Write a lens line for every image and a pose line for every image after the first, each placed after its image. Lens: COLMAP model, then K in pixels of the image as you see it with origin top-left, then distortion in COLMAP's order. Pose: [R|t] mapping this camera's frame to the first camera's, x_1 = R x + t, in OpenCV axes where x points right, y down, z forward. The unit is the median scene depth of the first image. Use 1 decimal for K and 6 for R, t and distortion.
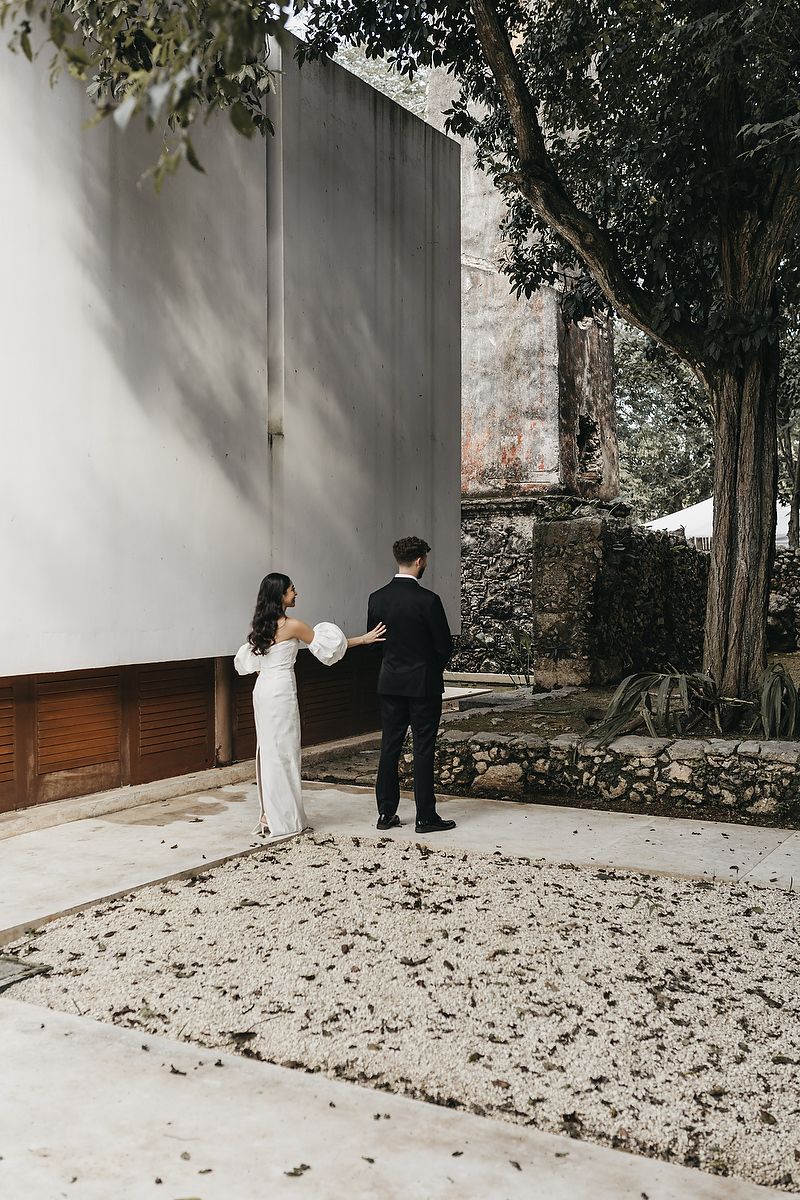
lens RADIAL K [[1147.9, 0, 393.6], [0, 1147.9, 597.3], [0, 0, 1]] dist [0.005292, 0.000000]
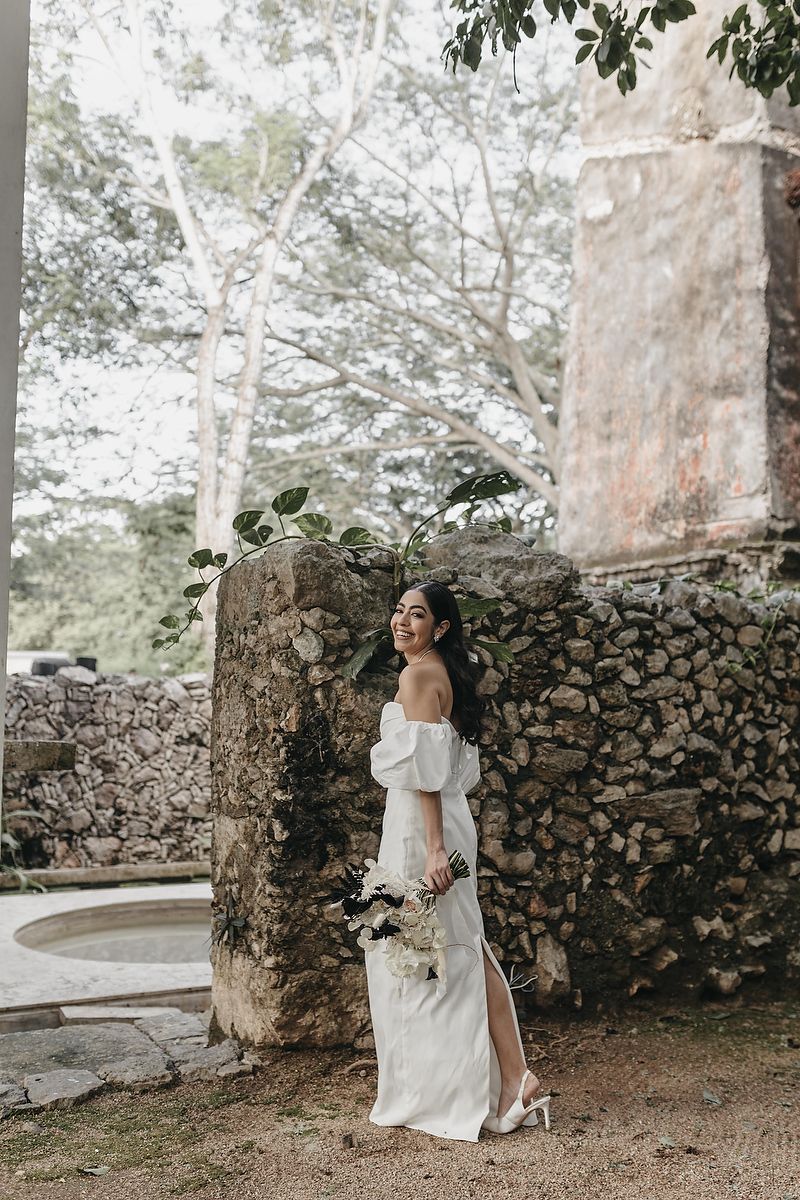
lens RADIAL K [[1147.9, 0, 398.4], [0, 1147.9, 594.3], [0, 0, 1]] dist [0.005292, 0.000000]
pose [[0.858161, -0.039393, -0.511867, 0.461699], [-0.016042, 0.994507, -0.103431, -0.024088], [0.513130, 0.096972, 0.852816, 0.902703]]
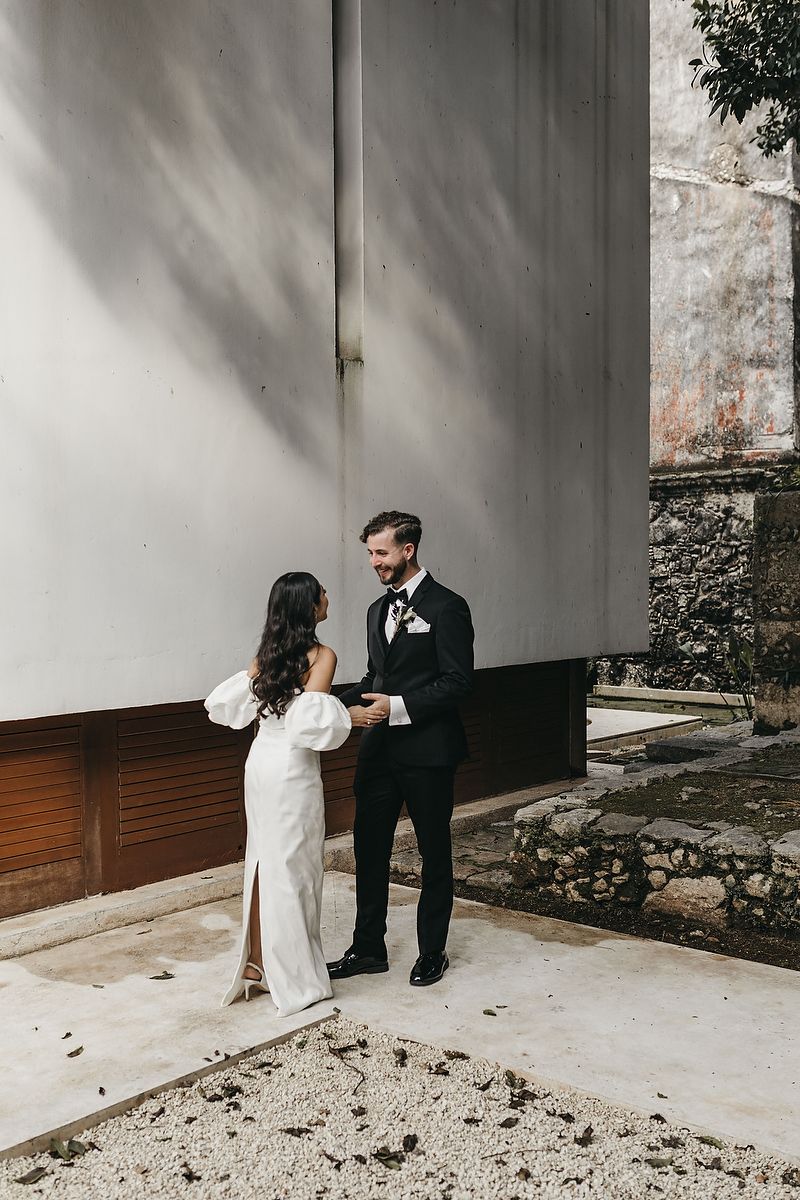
lens RADIAL K [[1147.9, 0, 412.1], [0, 1147.9, 610.4], [0, 0, 1]] dist [0.005292, 0.000000]
pose [[0.984007, 0.000956, -0.178129, 0.051001], [0.002008, 0.999863, 0.016460, -0.006409], [0.178120, -0.016554, 0.983870, 0.334887]]
